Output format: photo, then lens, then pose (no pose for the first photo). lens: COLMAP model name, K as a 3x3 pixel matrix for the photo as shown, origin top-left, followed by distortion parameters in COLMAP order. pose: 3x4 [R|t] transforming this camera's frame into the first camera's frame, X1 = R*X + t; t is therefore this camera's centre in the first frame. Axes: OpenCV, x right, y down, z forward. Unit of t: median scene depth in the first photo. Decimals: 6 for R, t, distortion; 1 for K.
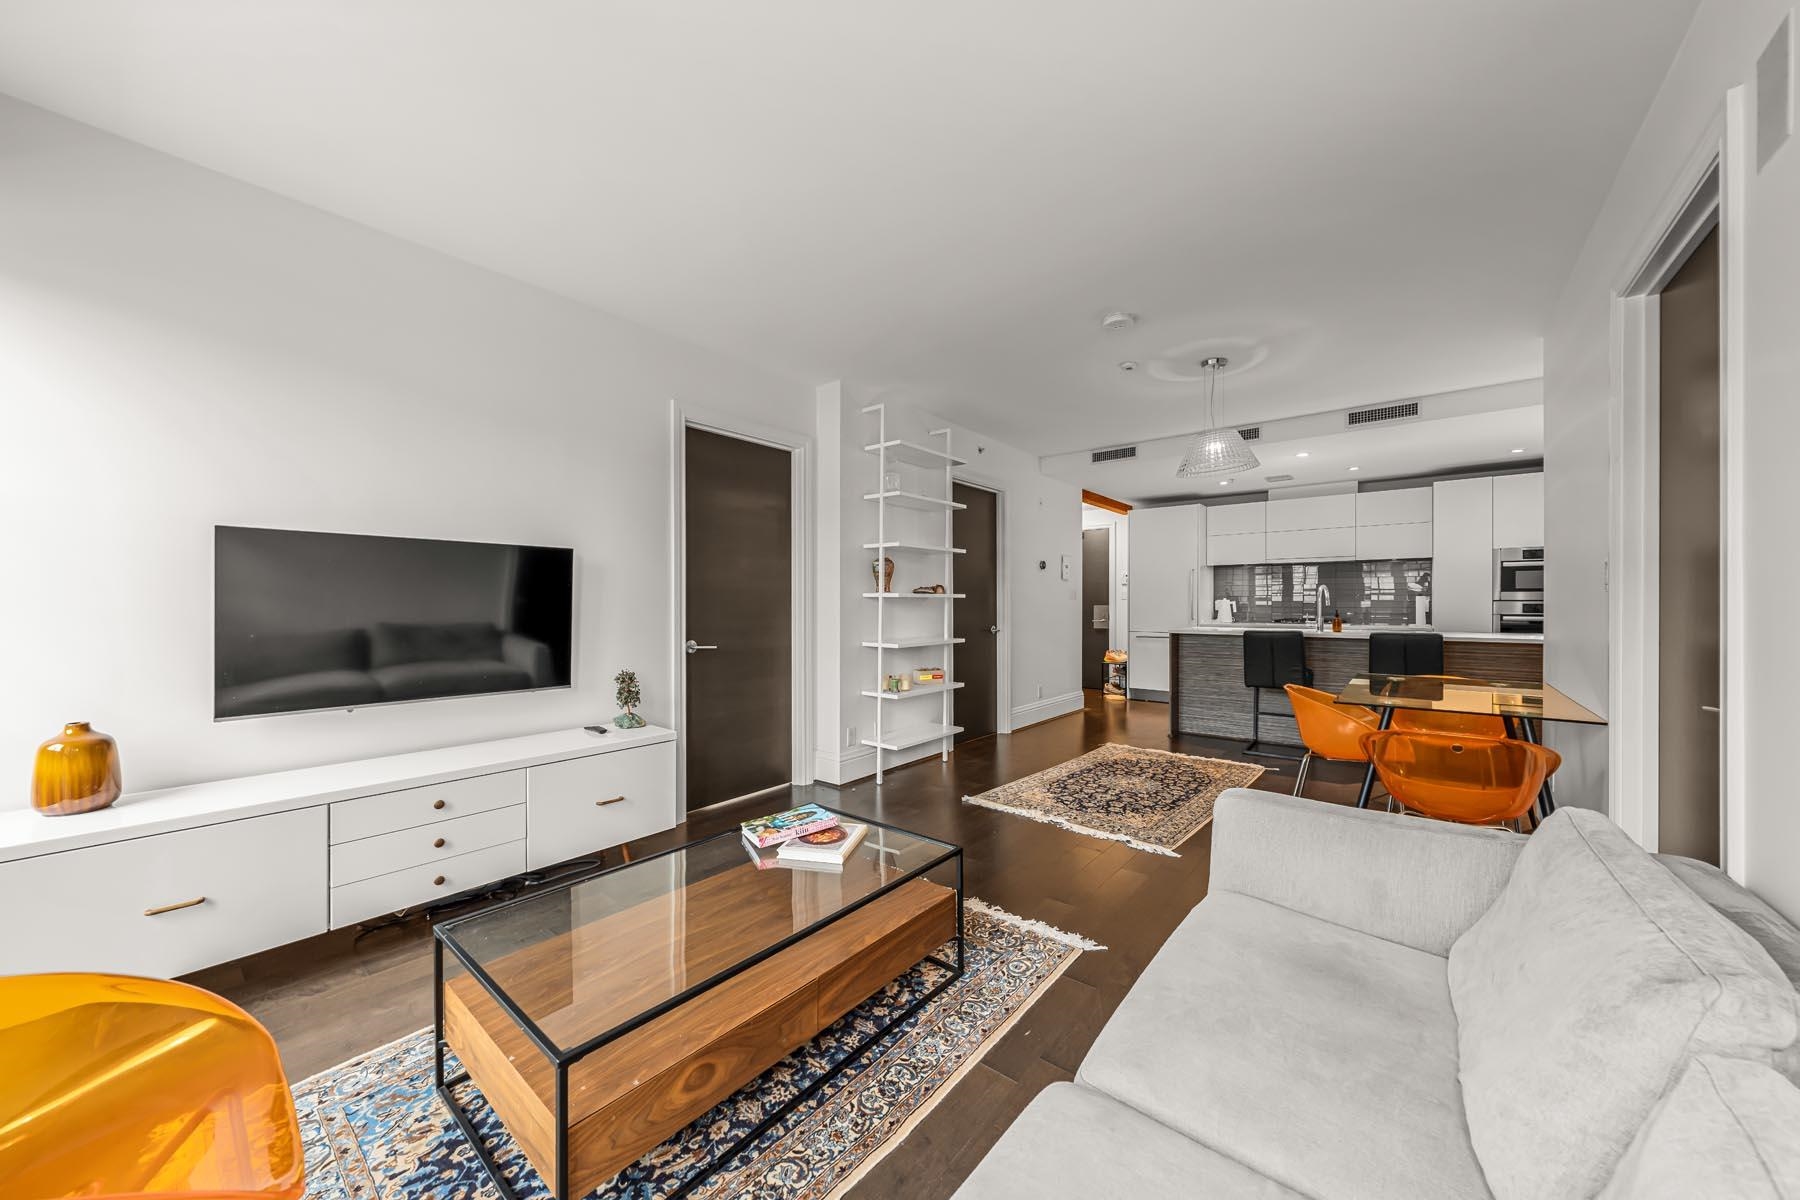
lens RADIAL K [[636.2, 0, 888.8], [0, 636.2, 609.6], [0, 0, 1]] dist [0.000255, -0.000358]
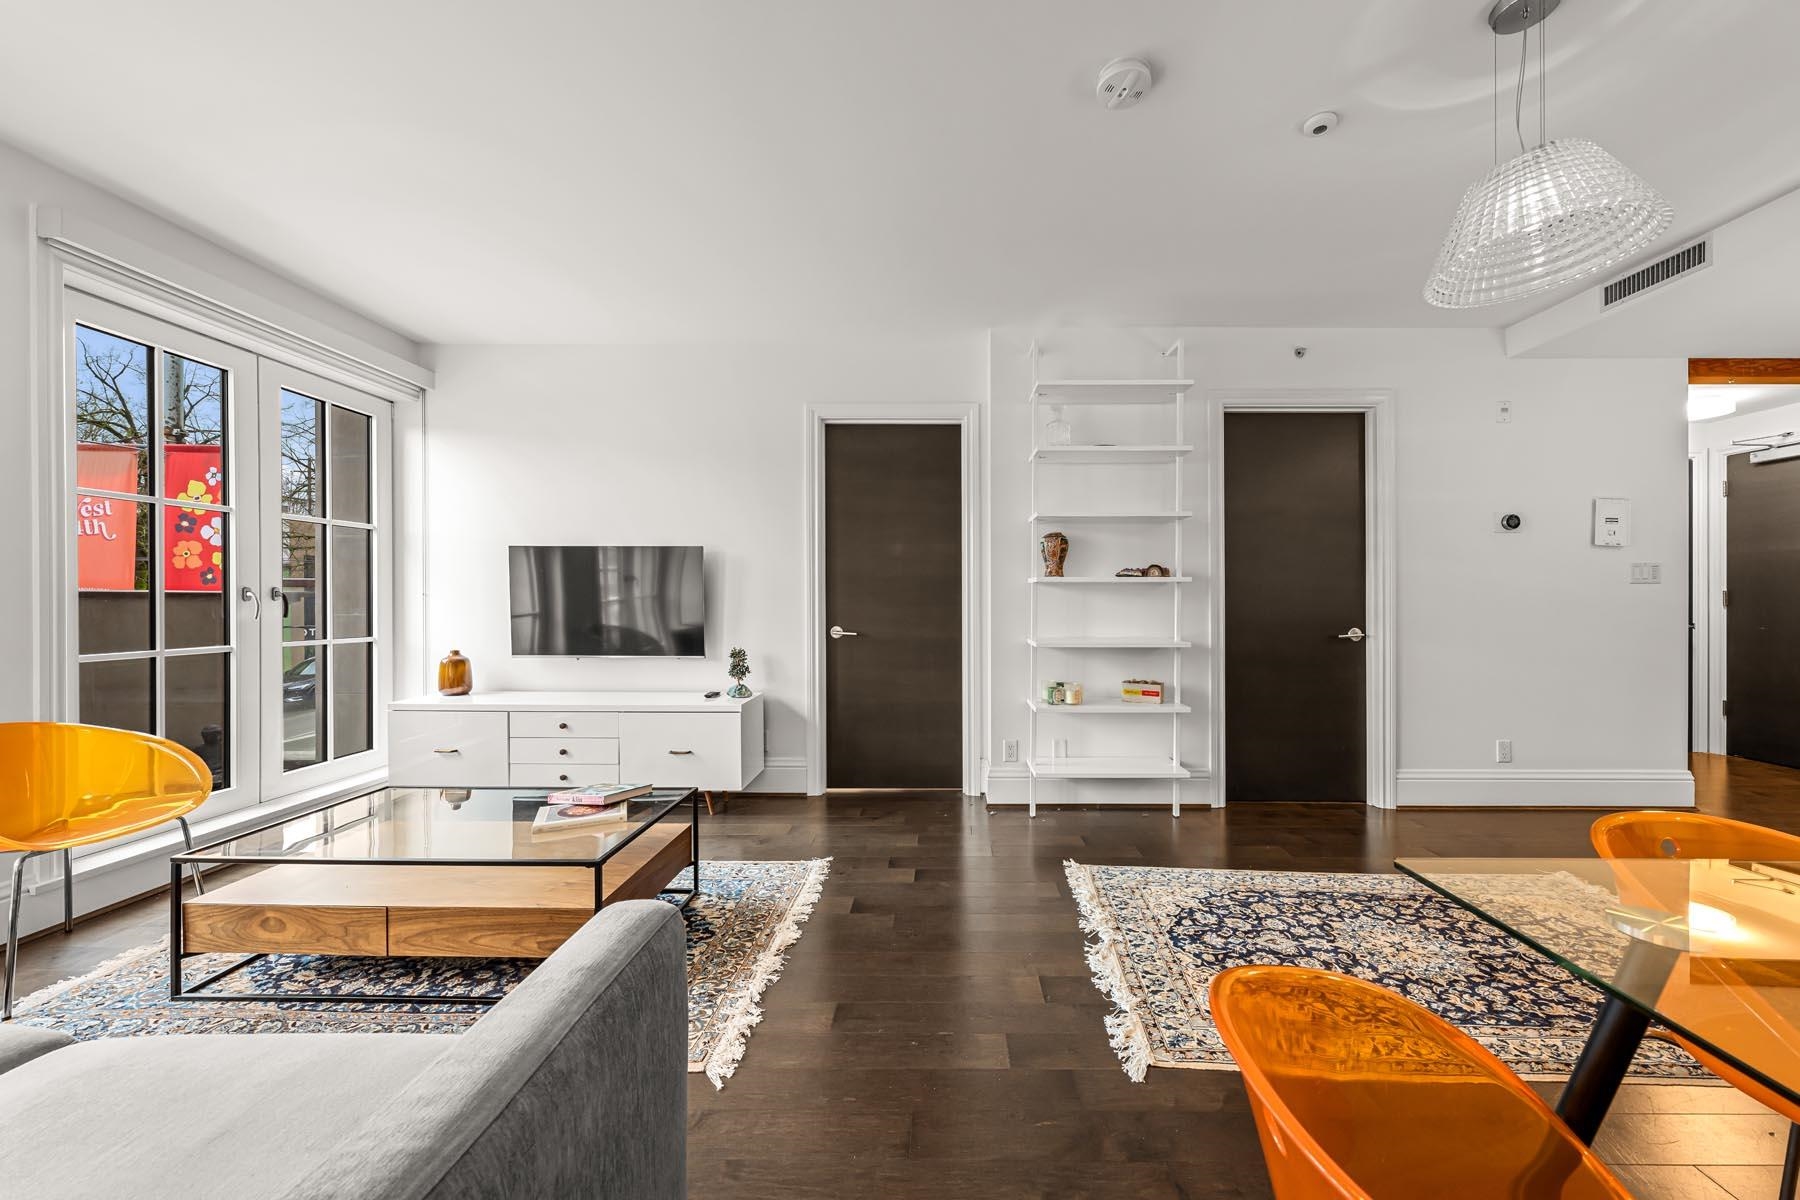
lens RADIAL K [[636.2, 0, 895.7], [0, 636.2, 605.7], [0, 0, 1]] dist [0.000255, -0.000358]
pose [[0.629016, 0.010523, -0.777321, 0.544777], [-0.010802, 0.999930, 0.004795, 0.007993], [0.777318, 0.005380, 0.629085, 0.398096]]
